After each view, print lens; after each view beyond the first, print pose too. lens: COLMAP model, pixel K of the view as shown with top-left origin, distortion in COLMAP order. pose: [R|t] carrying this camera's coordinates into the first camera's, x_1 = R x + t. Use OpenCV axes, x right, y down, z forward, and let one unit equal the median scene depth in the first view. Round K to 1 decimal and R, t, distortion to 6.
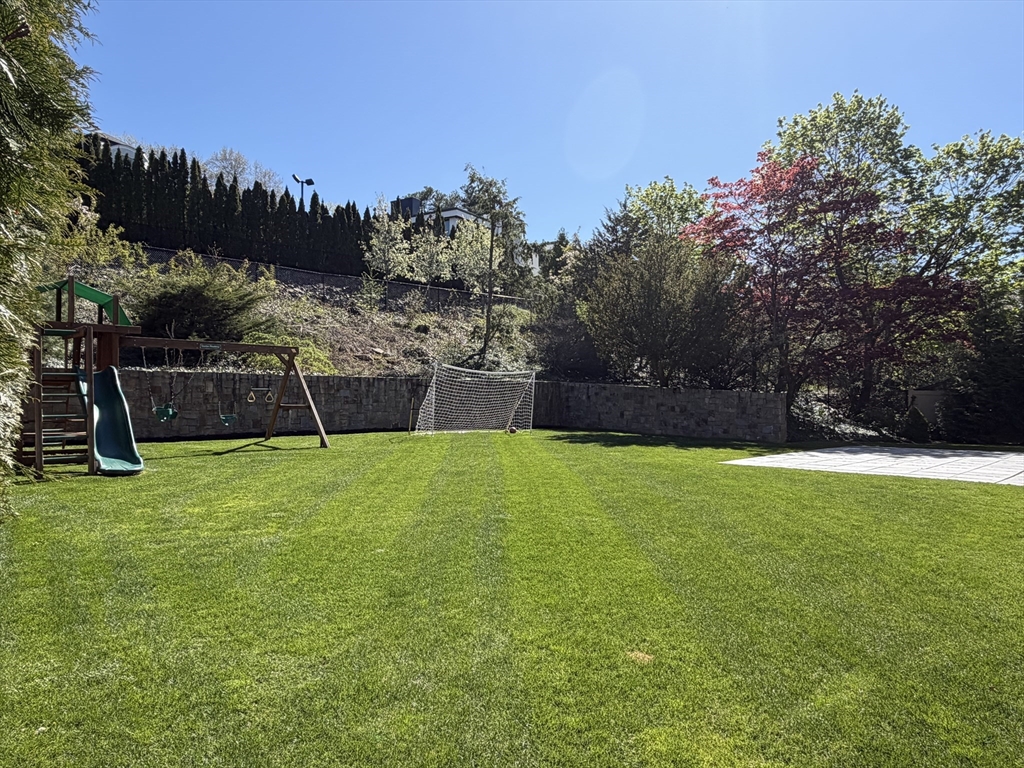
lens RADIAL K [[666.8, 0, 516.4], [0, 666.8, 379.4], [0, 0, 1]] dist [-0.004042, -0.001230]
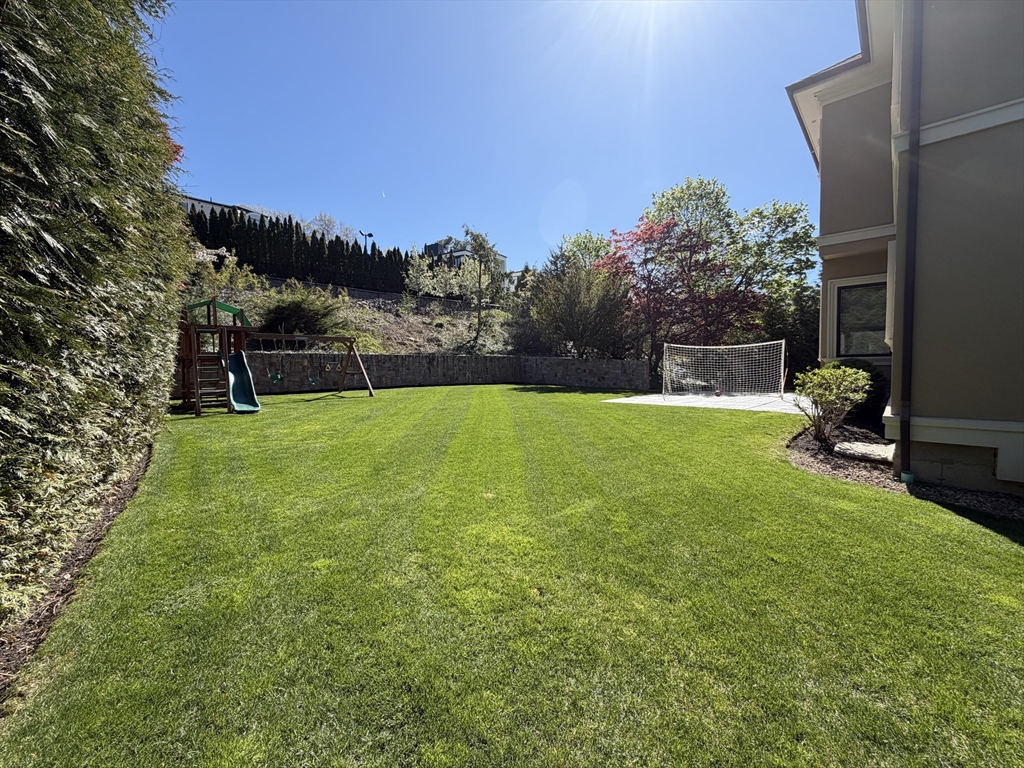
lens RADIAL K [[405.8, 0, 514.8], [0, 405.8, 382.5], [0, 0, 1]] dist [-0.008459, 0.000004]
pose [[0.999747, -0.015713, 0.016083, 0.034212], [0.014593, 0.997608, 0.067568, 0.000823], [-0.017106, -0.067316, 0.997585, -0.023144]]
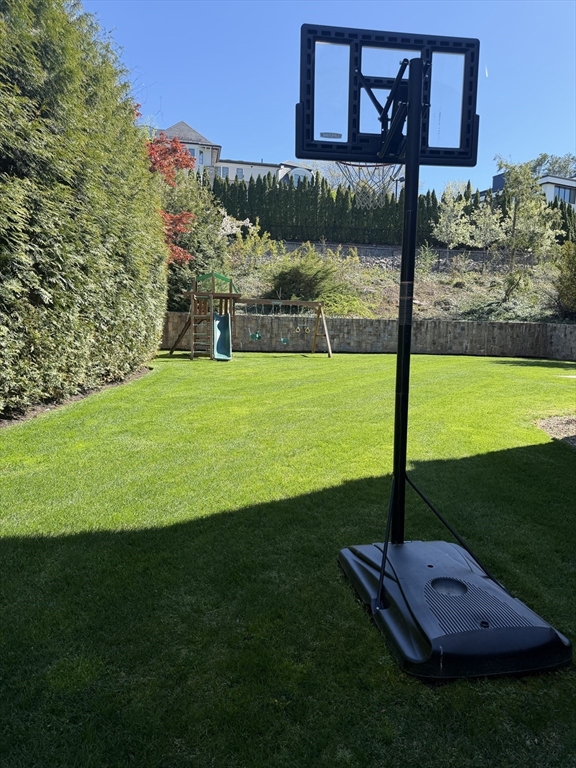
lens RADIAL K [[533.7, 0, 284.1], [0, 533.7, 389.8], [0, 0, 1]] dist [-0.022776, -0.010154]
pose [[0.825853, 0.067585, -0.559821, 0.230994], [0.000389, 0.992723, 0.120422, 0.007816], [0.563885, -0.099668, 0.819817, -0.145416]]
